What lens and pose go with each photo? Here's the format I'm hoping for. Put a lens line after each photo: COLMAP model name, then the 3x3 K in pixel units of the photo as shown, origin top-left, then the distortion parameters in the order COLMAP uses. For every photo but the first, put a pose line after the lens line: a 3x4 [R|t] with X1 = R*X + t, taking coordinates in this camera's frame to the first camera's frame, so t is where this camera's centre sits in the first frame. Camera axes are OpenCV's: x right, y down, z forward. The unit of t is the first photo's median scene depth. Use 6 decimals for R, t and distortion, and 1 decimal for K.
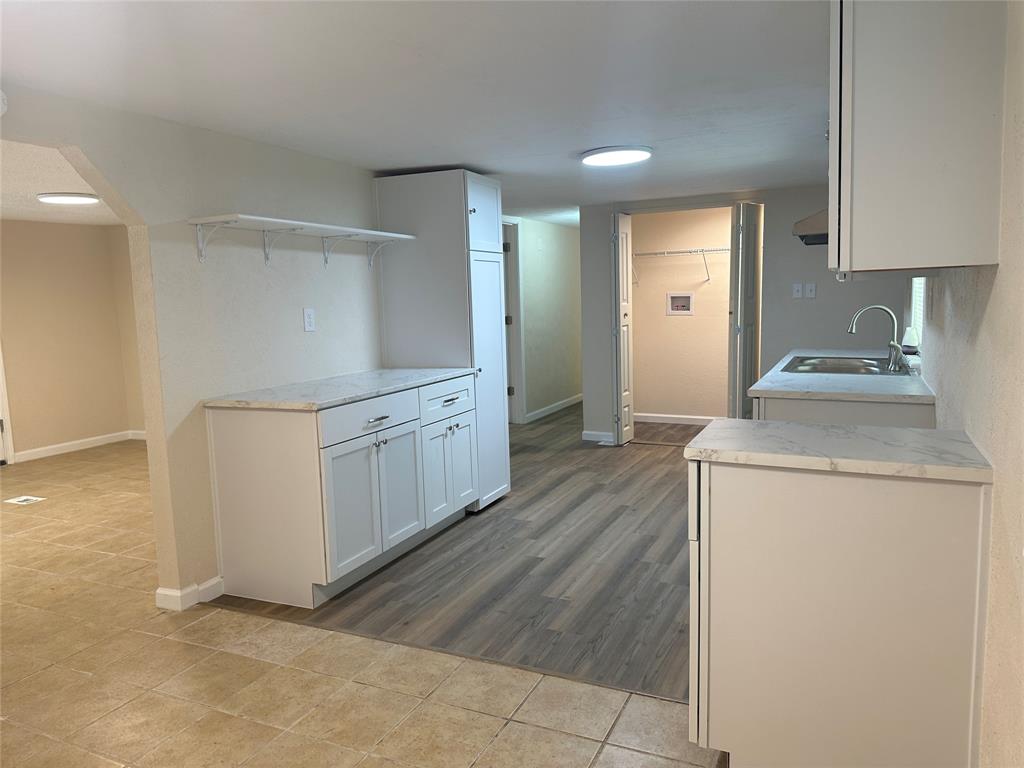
lens RADIAL K [[731.0, 0, 506.7], [0, 731.0, 377.1], [0, 0, 1]] dist [0.075554, -0.061007]
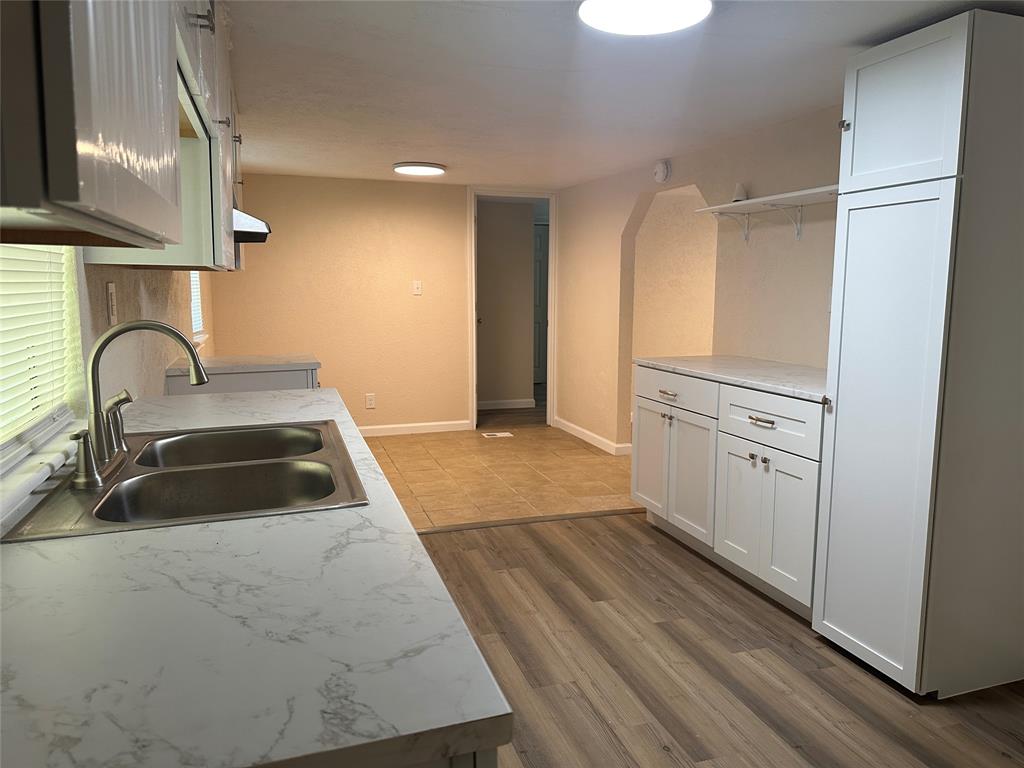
lens RADIAL K [[731.0, 0, 515.8], [0, 731.0, 367.7], [0, 0, 1]] dist [0.075554, -0.061007]
pose [[-0.727466, 0.105272, -0.678020, 0.639426], [-0.056106, 0.975724, 0.211693, -0.173595], [0.683846, 0.192041, -0.703900, 1.463767]]
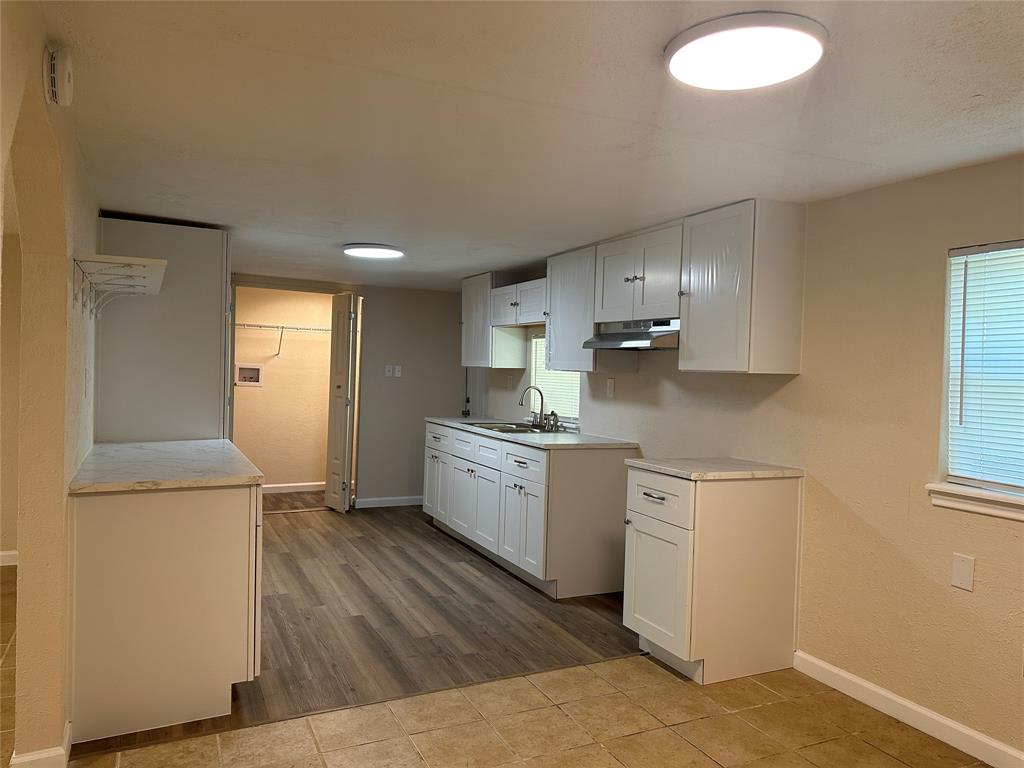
lens RADIAL K [[731.0, 0, 529.8], [0, 731.0, 384.6], [0, 0, 1]] dist [0.075554, -0.061007]
pose [[0.615032, 0.031132, 0.787887, -0.649243], [0.039069, 0.996790, -0.069884, -0.000545], [-0.787533, 0.073763, 0.611842, 0.131991]]
